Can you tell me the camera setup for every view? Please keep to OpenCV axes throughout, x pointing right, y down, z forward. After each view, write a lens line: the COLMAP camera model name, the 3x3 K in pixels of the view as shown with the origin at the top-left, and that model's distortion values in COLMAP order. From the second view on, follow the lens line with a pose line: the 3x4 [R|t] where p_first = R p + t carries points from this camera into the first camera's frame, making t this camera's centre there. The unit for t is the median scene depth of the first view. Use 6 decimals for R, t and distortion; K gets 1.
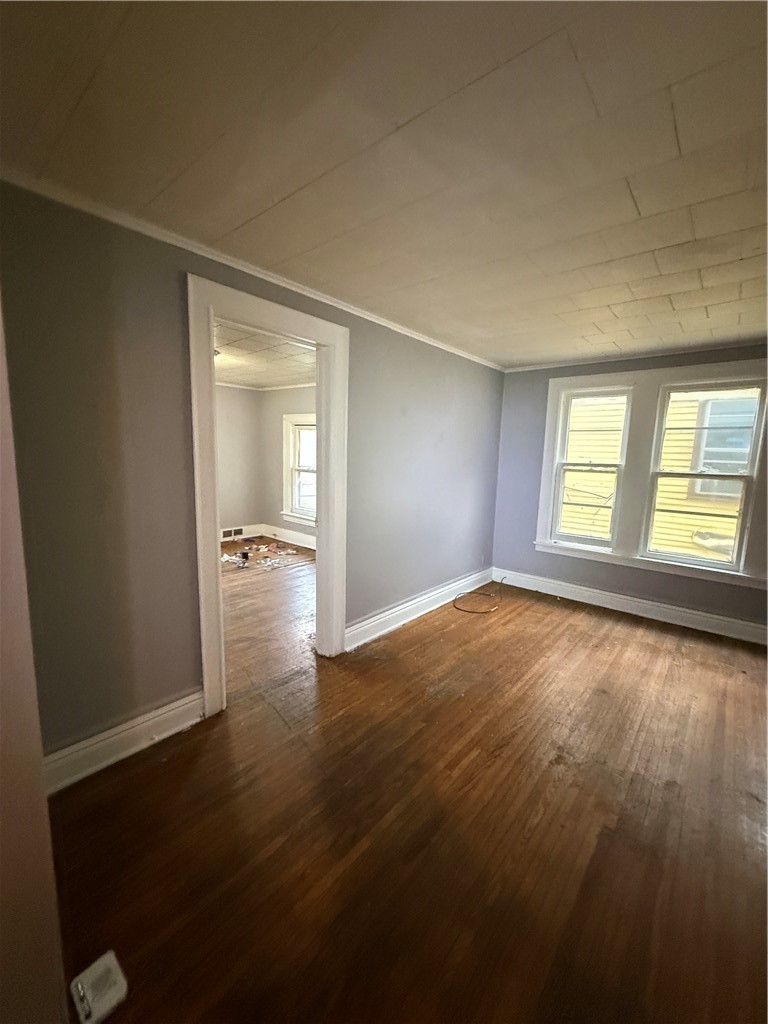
lens RADIAL K [[409.5, 0, 388.3], [0, 409.5, 511.4], [0, 0, 1]] dist [-0.000615, 0.000055]
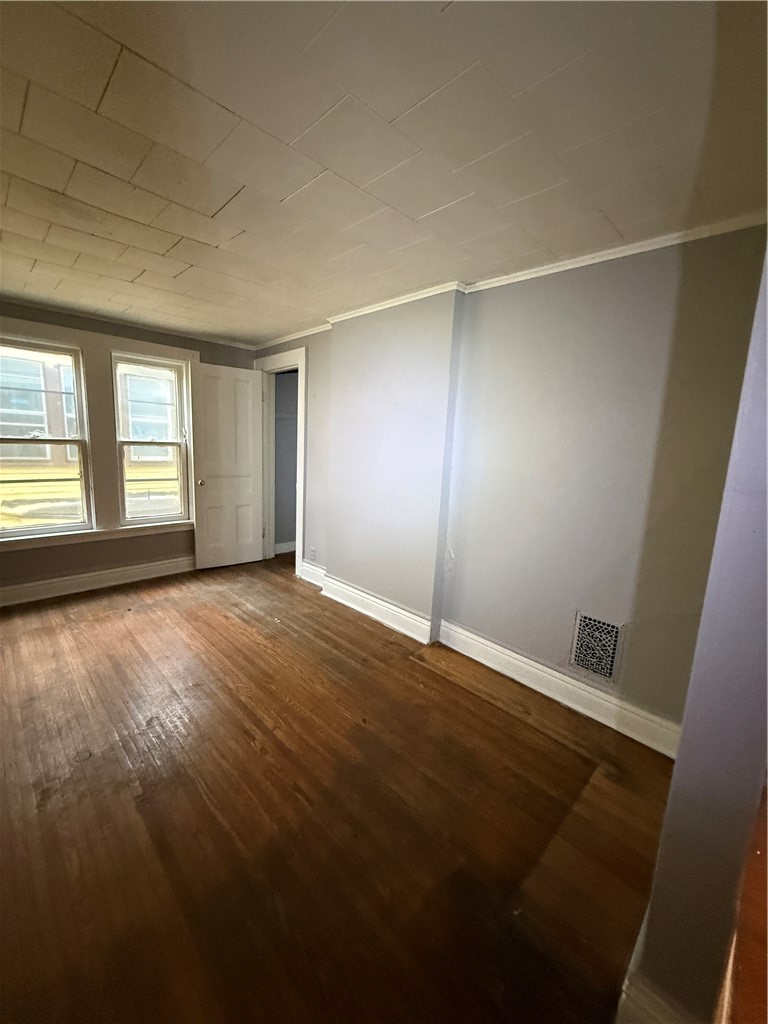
lens RADIAL K [[409.5, 0, 383.1], [0, 409.5, 508.5], [0, 0, 1]] dist [-0.000615, 0.000055]
pose [[0.089531, -0.186829, 0.978304, -0.142591], [0.100878, 0.978899, 0.177710, -0.022982], [-0.990862, 0.082779, 0.106489, 0.124370]]
